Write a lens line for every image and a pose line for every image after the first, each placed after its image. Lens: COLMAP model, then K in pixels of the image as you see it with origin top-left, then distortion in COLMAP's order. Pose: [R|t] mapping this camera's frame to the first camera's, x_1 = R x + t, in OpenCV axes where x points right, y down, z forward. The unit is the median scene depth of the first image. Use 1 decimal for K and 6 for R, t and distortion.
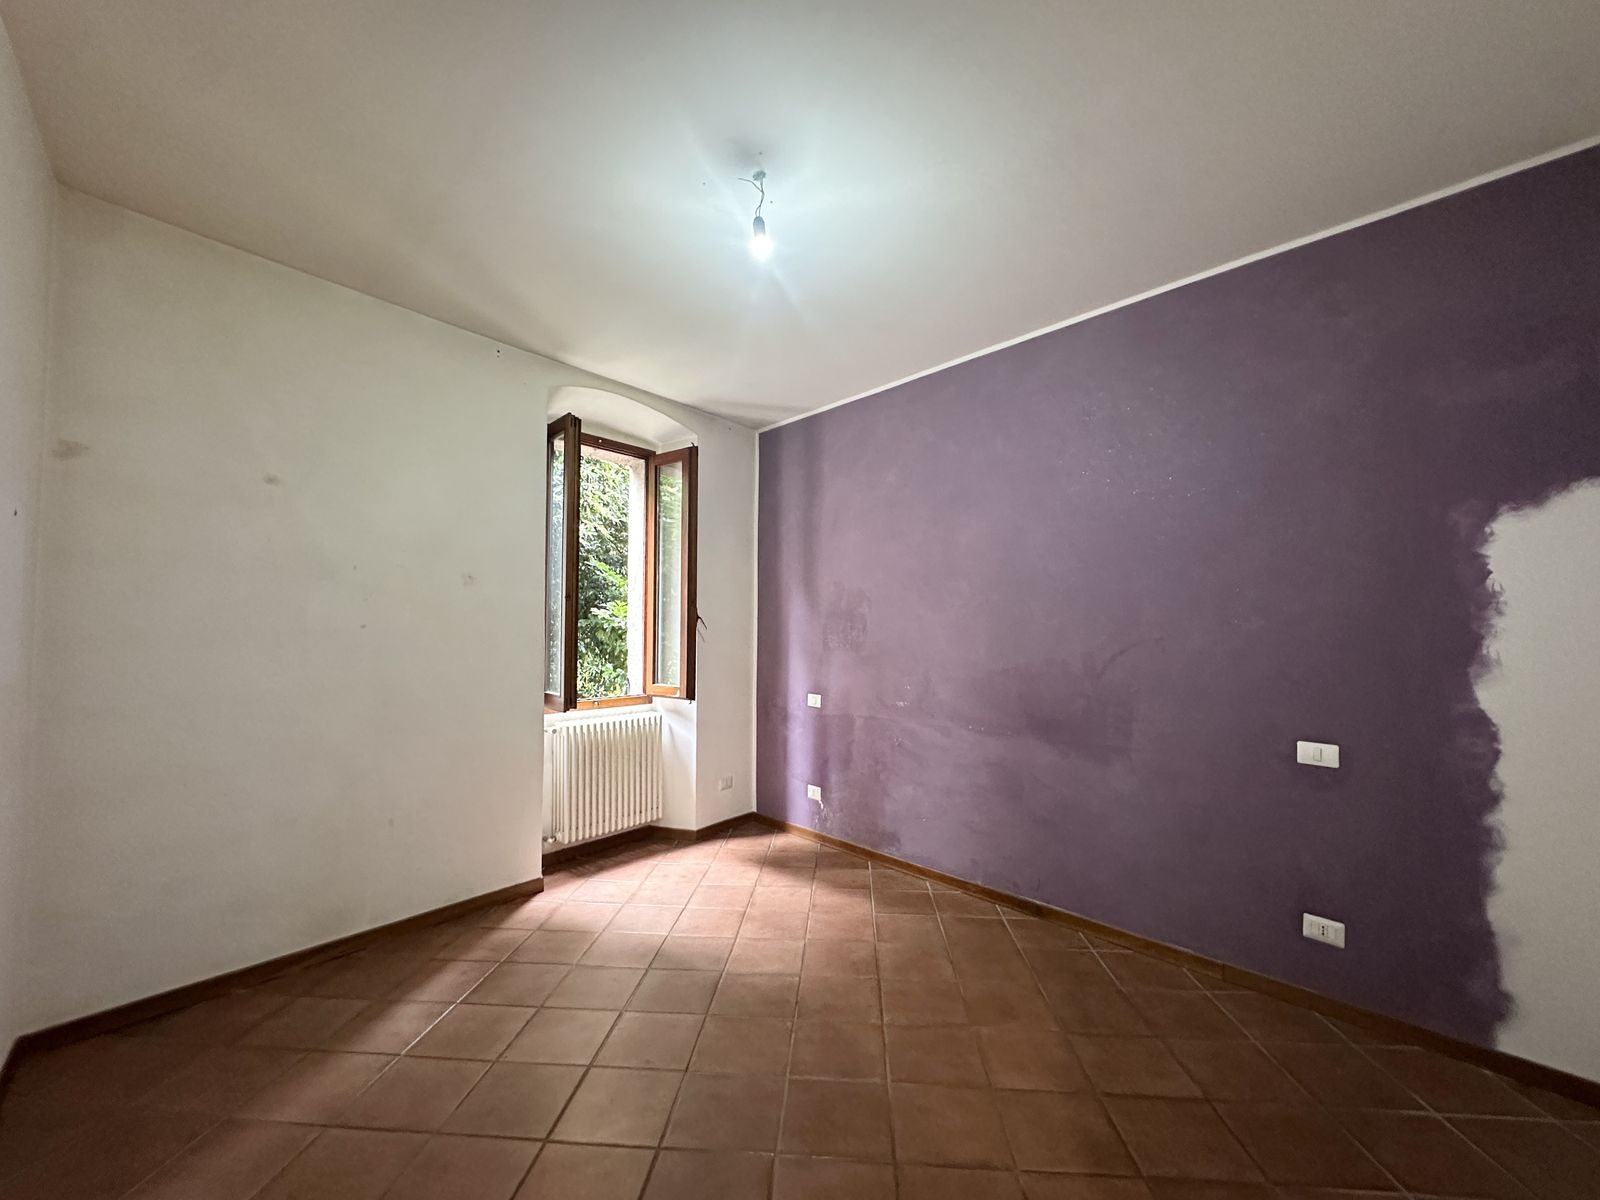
lens RADIAL K [[658.5, 0, 797.4], [0, 658.5, 601.4], [0, 0, 1]] dist [-0.001463, 0.000432]
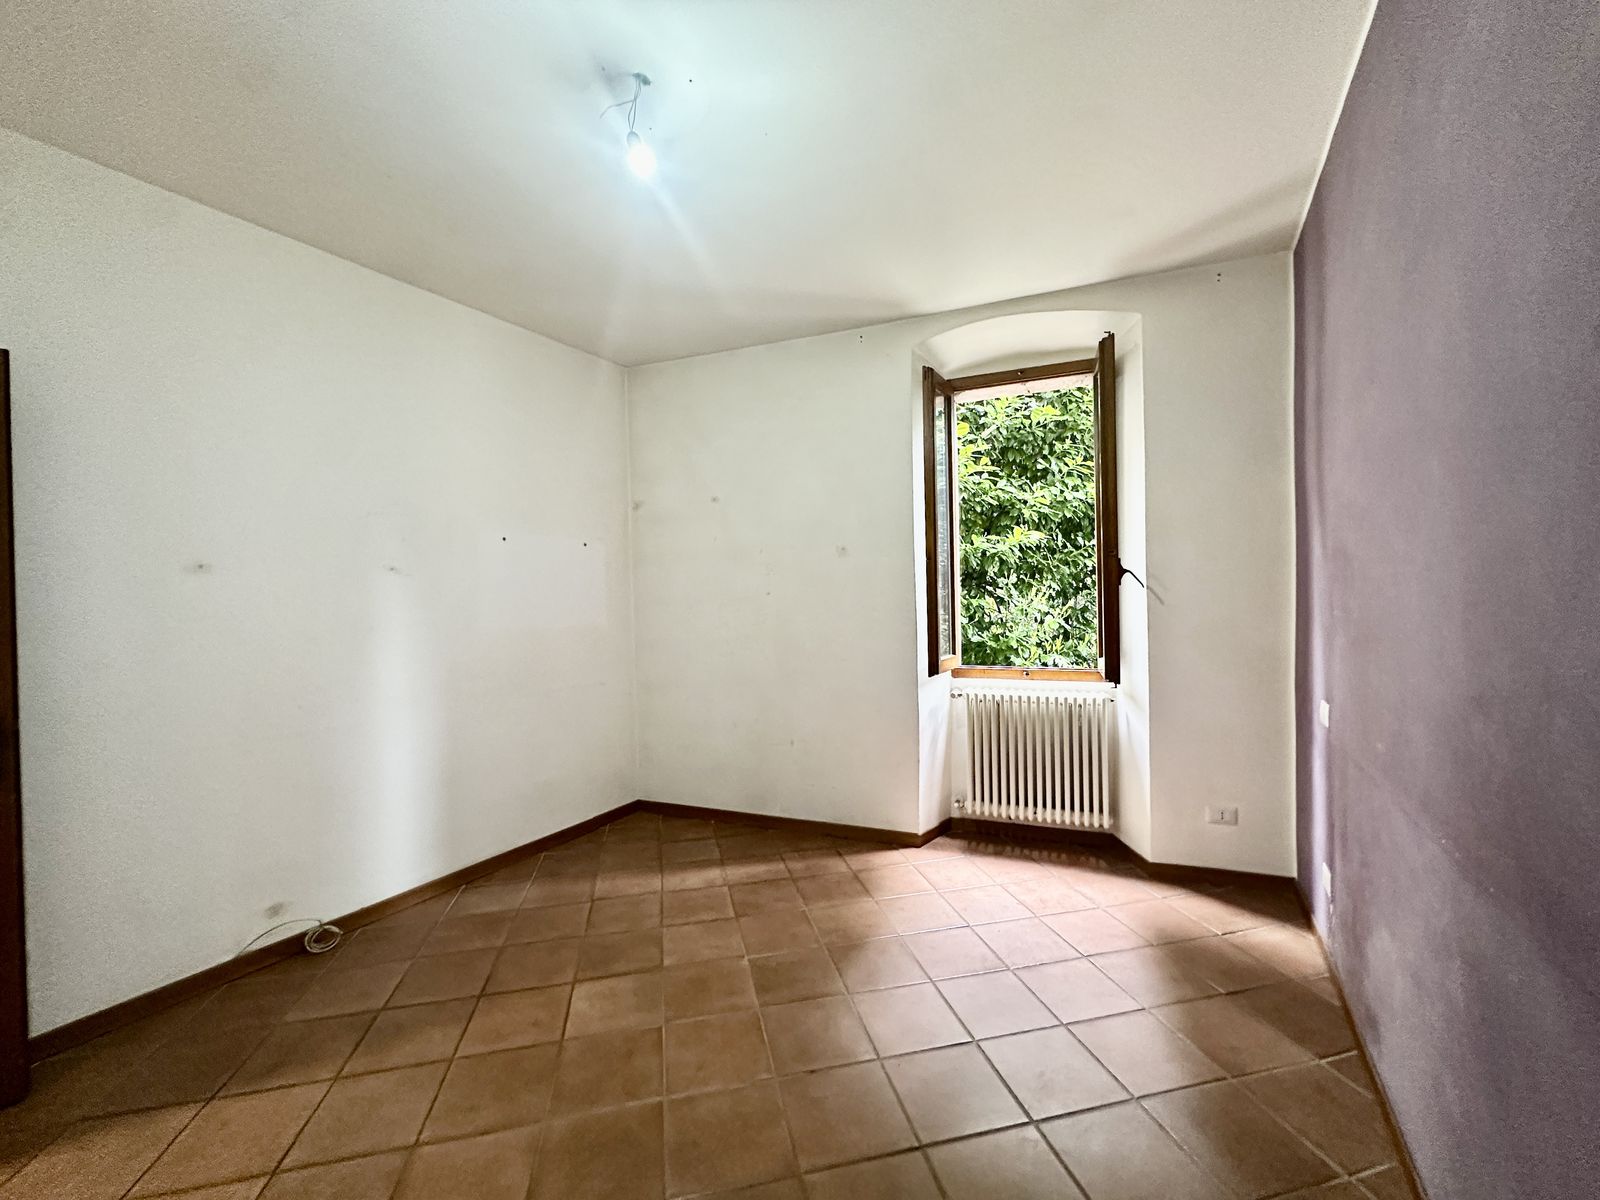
lens RADIAL K [[629.7, 0, 800.0], [0, 629.7, 600.0], [0, 0, 1]] dist [0.012043, 0.000148]
pose [[0.307360, -0.002421, -0.951590, 0.494431], [0.063759, 0.997802, 0.018055, 0.025964], [0.949455, -0.066222, 0.306839, 0.548490]]
